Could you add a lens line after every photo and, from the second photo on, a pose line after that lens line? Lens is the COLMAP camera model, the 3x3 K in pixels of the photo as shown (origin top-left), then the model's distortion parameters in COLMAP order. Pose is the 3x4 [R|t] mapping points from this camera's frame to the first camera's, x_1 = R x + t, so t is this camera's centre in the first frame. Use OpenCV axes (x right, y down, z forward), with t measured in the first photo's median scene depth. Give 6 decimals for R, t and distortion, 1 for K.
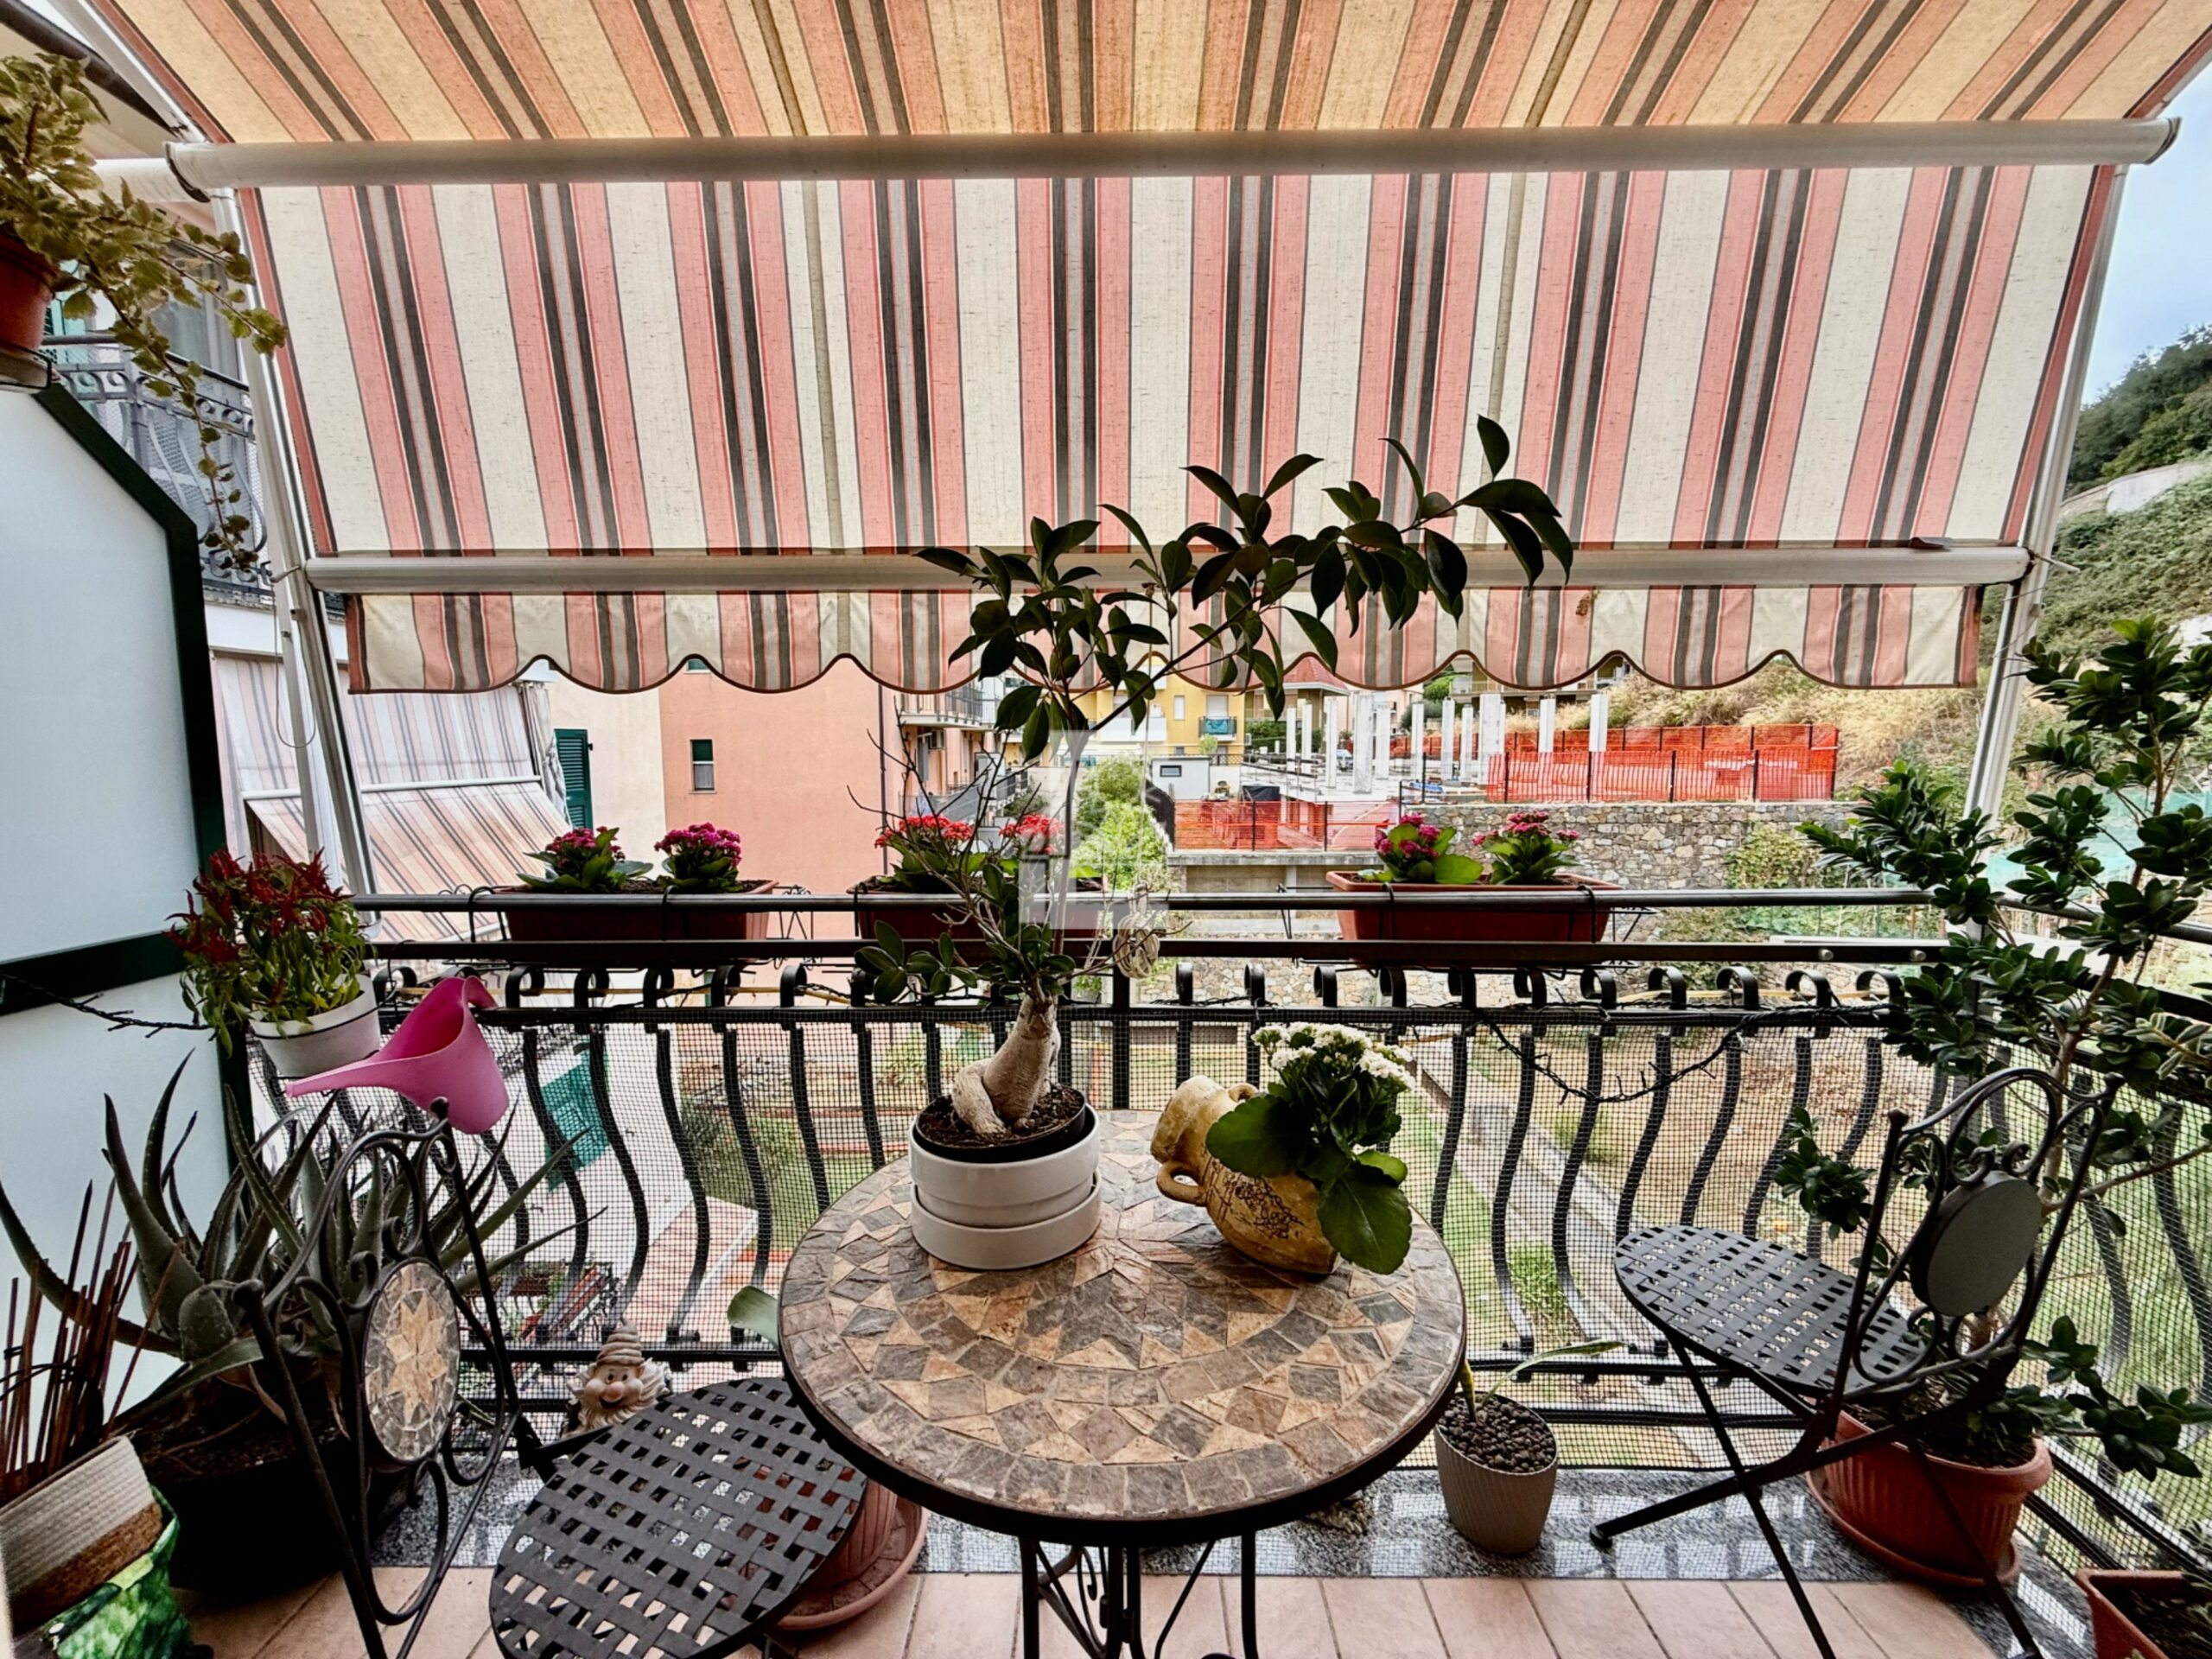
lens RADIAL K [[880.9, 0, 1098.9], [0, 880.9, 829.2], [0, 0, 1]] dist [0.000063, -0.000481]
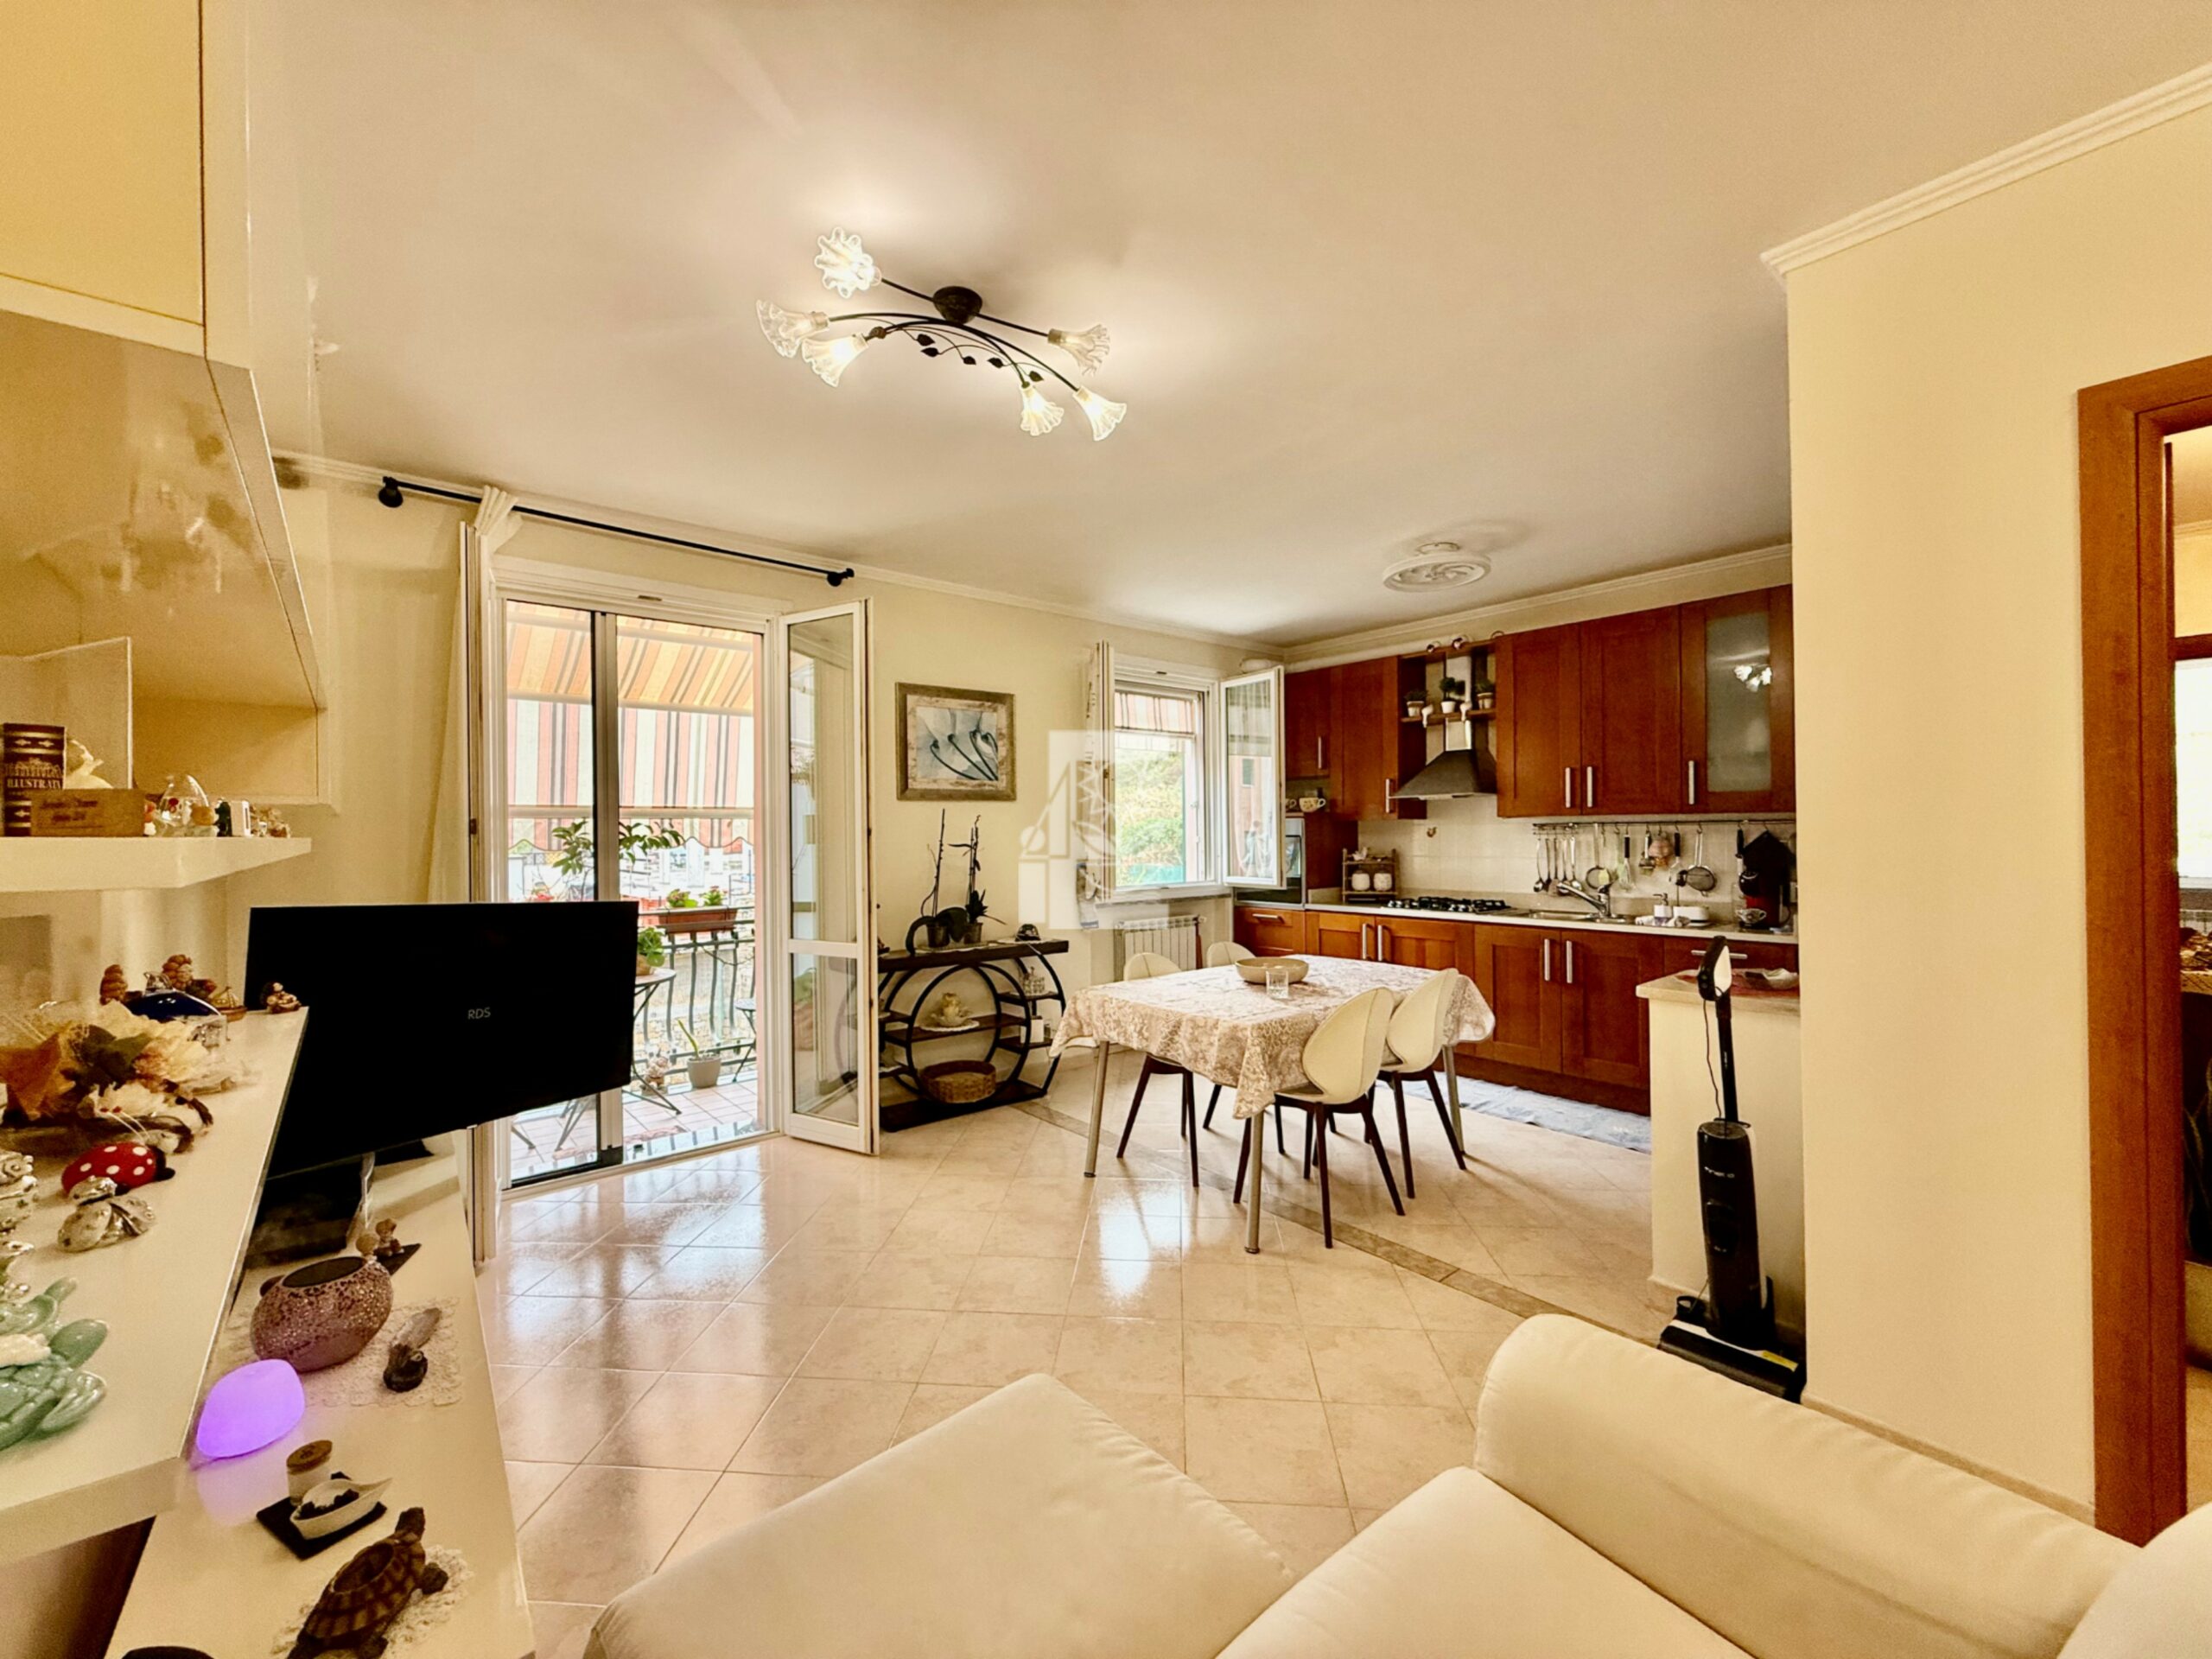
lens RADIAL K [[880.9, 0, 1098.9], [0, 880.9, 829.2], [0, 0, 1]] dist [0.000063, -0.000481]
pose [[0.757401, 0.004121, 0.652937, -0.608618], [0.064635, 0.994596, -0.081253, 0.142223], [-0.649743, 0.103743, 0.753041, -2.573120]]
